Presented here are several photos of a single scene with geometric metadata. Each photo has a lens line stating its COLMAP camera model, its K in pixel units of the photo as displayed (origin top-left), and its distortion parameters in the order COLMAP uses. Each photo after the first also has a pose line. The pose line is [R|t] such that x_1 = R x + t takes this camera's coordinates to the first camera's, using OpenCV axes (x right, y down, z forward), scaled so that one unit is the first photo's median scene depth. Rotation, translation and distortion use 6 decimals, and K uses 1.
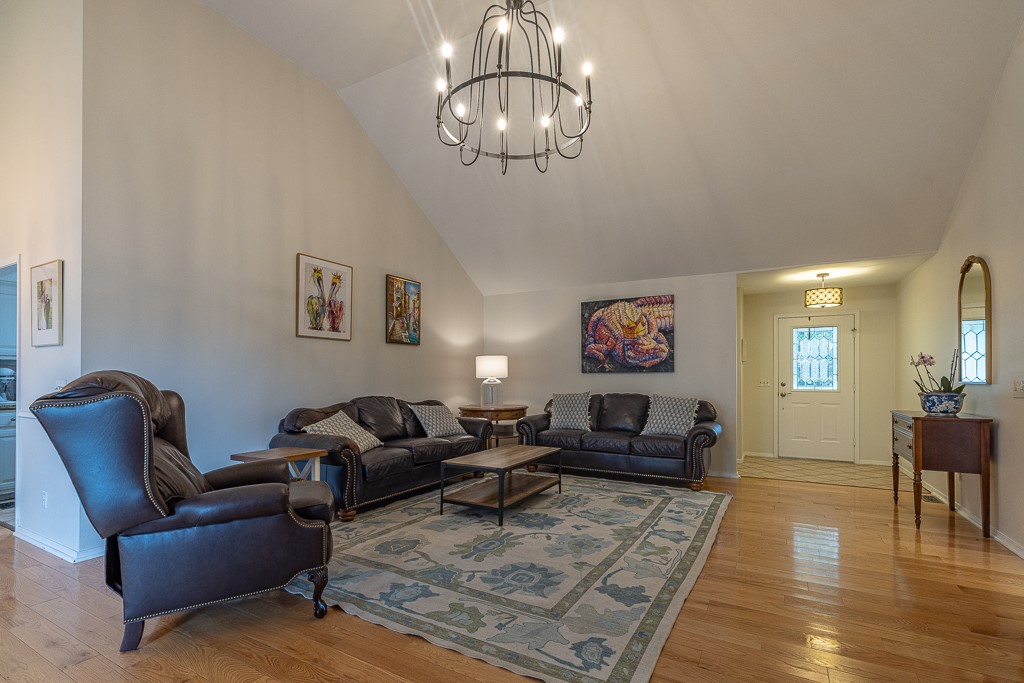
lens RADIAL K [[462.5, 0, 514.9], [0, 462.5, 372.3], [0, 0, 1]] dist [-0.000232, -0.000547]
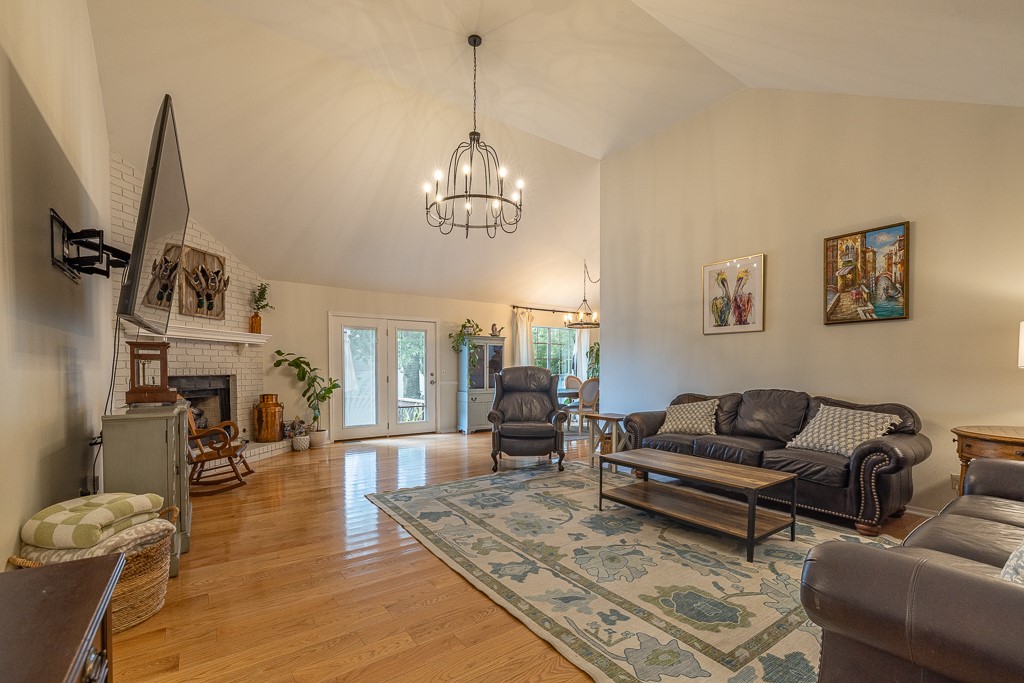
lens RADIAL K [[443.0, 0, 514.8], [0, 443.0, 382.3], [0, 0, 1]] dist [0.000919, 0.000858]
pose [[-0.413811, 0.028451, -0.909918, 0.700629], [0.010228, 0.999594, 0.026603, 0.009364], [0.910305, 0.001702, -0.413934, 0.905262]]
